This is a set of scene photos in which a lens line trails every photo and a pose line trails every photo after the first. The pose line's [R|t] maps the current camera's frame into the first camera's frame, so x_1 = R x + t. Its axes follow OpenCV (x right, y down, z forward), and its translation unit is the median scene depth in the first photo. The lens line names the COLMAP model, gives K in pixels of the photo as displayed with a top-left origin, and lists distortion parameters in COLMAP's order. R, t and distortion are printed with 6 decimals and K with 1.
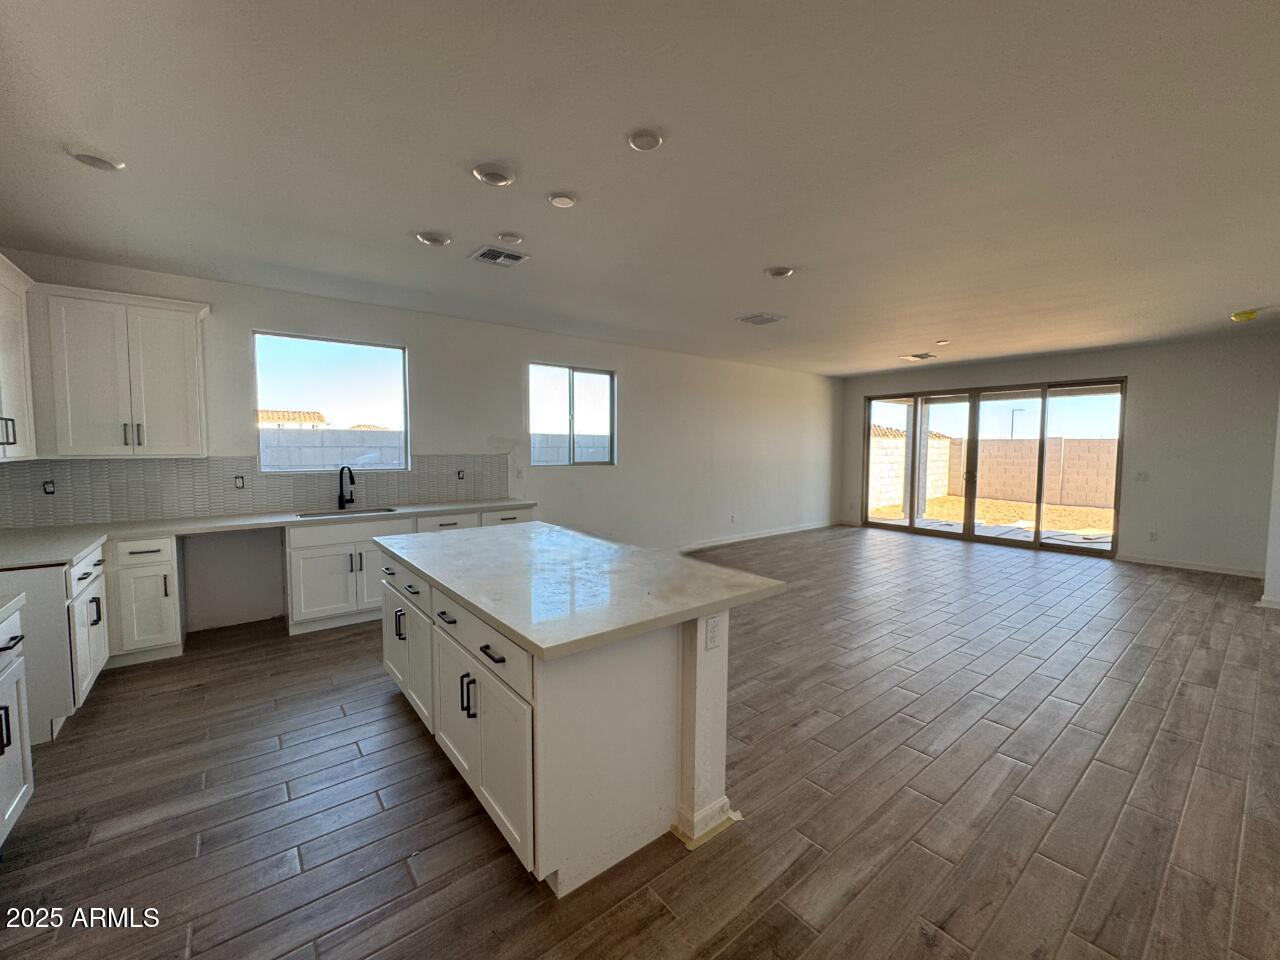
lens RADIAL K [[517.2, 0, 636.0], [0, 517.2, 478.0], [0, 0, 1]] dist [0.001258, 0.000210]
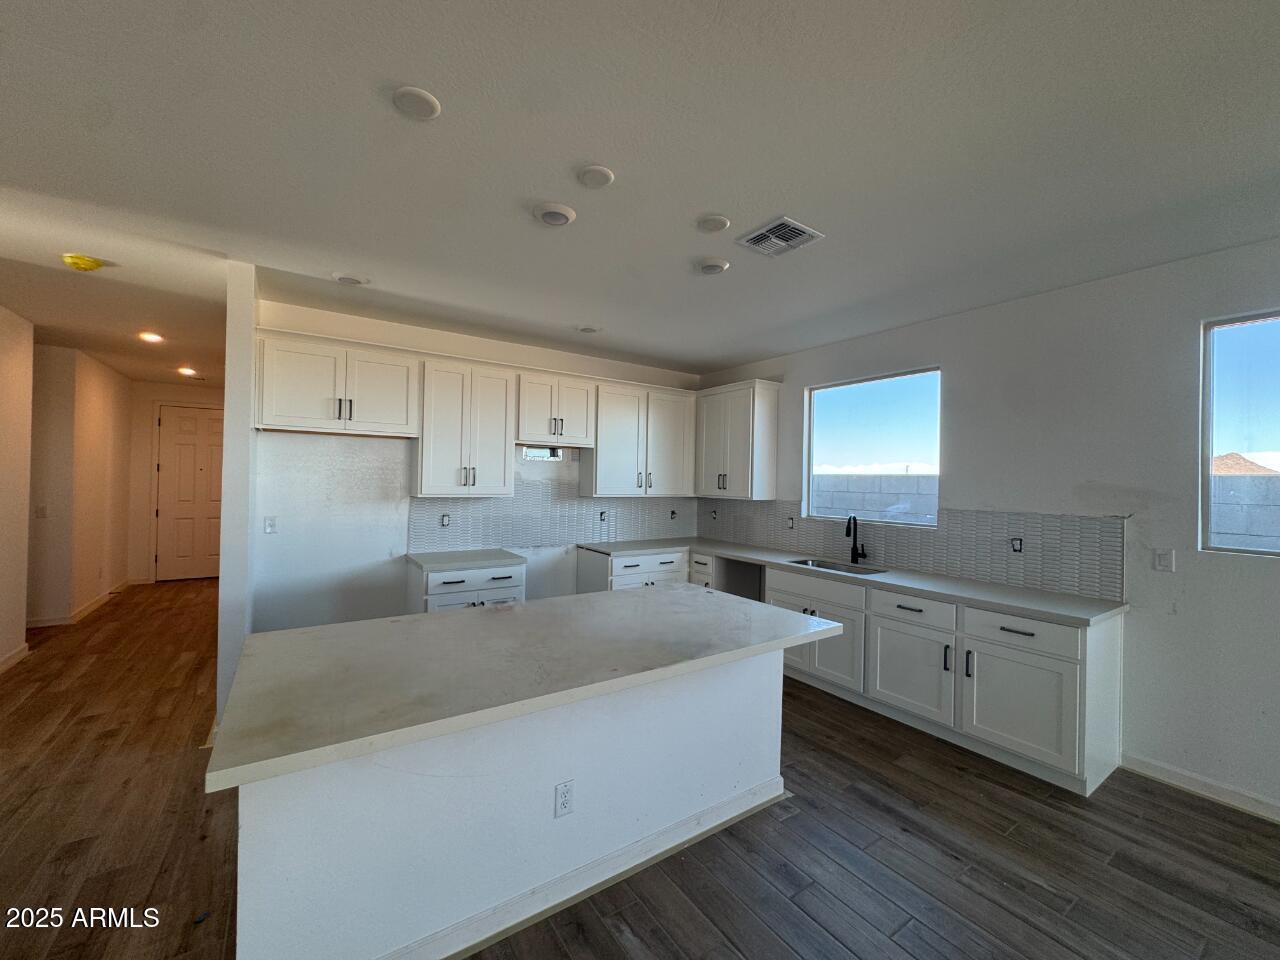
lens RADIAL K [[517.2, 0, 636.0], [0, 517.2, 478.0], [0, 0, 1]] dist [0.001258, 0.000210]
pose [[-0.080128, -0.018854, -0.996606, 0.373076], [-0.090813, 0.995801, -0.011538, -0.043103], [0.992639, 0.089580, -0.081504, 0.677049]]
